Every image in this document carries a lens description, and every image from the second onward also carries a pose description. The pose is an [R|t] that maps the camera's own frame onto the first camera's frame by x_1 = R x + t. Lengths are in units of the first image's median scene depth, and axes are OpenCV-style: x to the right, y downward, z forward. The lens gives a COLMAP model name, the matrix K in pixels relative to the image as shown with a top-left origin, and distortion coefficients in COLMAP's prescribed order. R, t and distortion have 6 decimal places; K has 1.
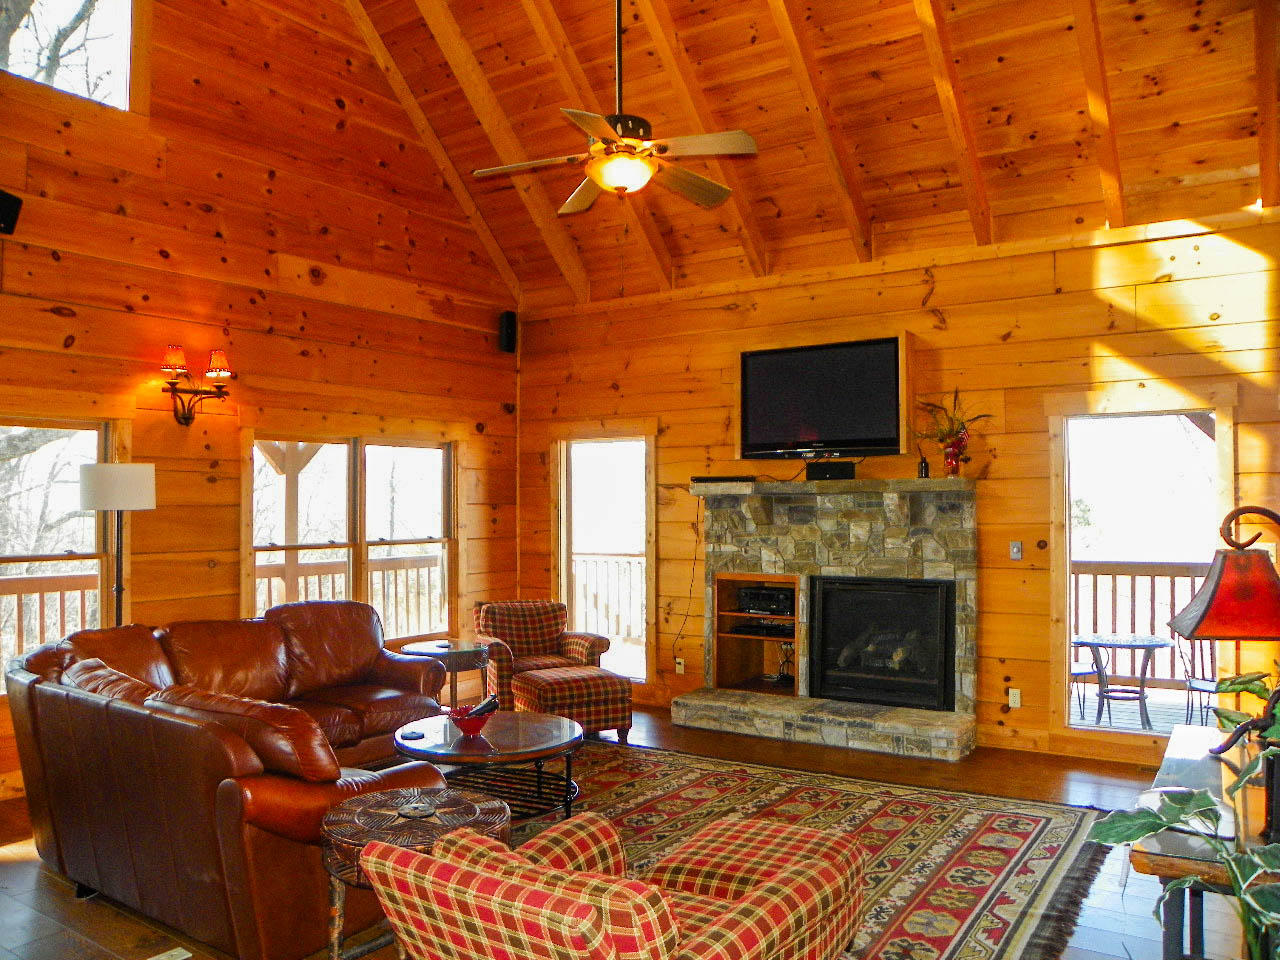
lens RADIAL K [[971.5, 0, 638.3], [0, 971.5, 480.8], [0, 0, 1]] dist [-0.157497, 0.100198]
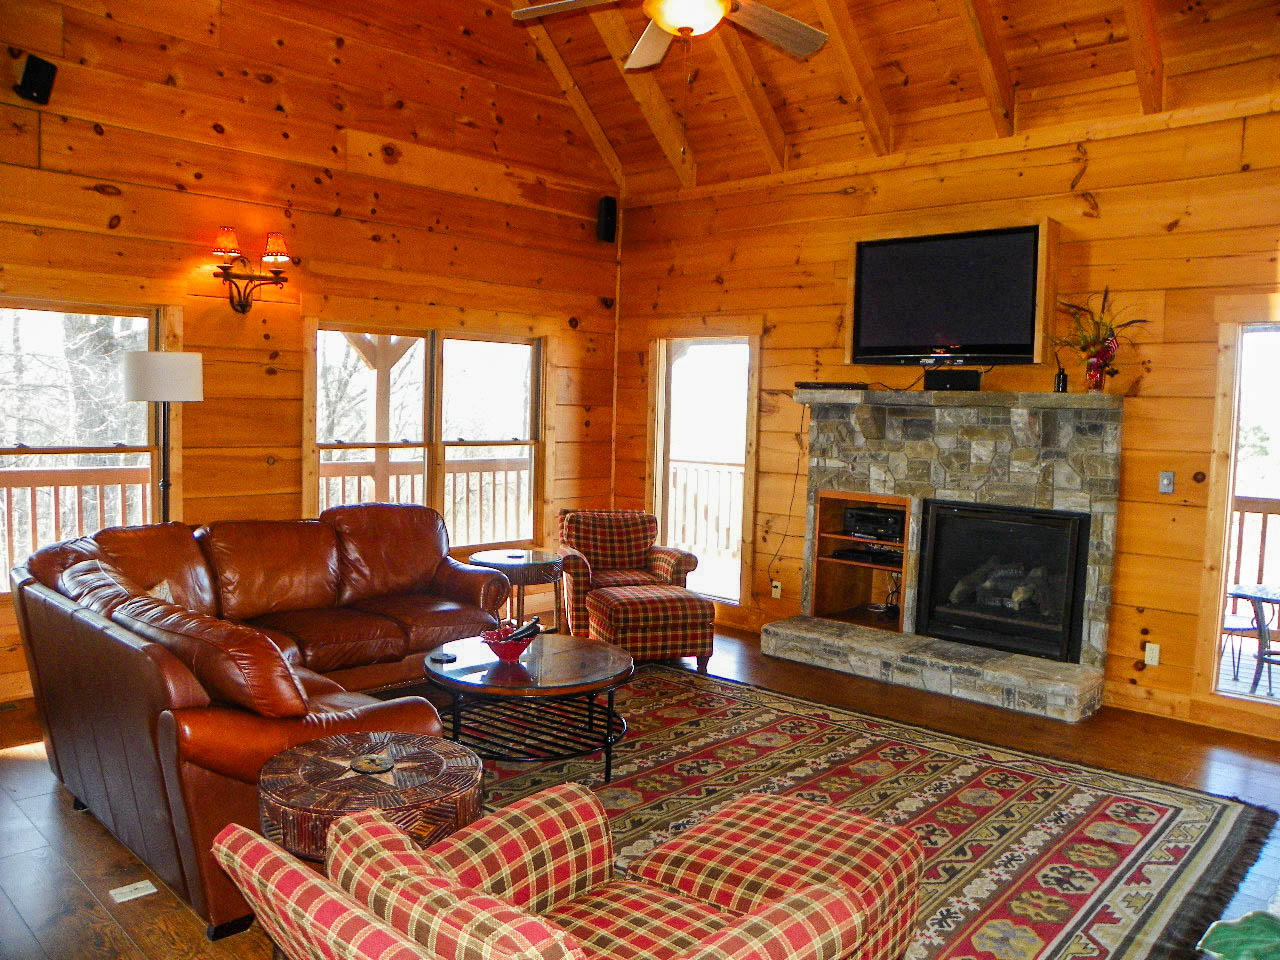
lens RADIAL K [[971.5, 0, 638.3], [0, 971.5, 480.8], [0, 0, 1]] dist [-0.157497, 0.100198]
pose [[0.987790, 0.043118, -0.149707, 0.054294], [-0.028433, 0.994693, 0.098880, 0.002917], [0.153176, -0.093416, 0.983774, 0.105043]]
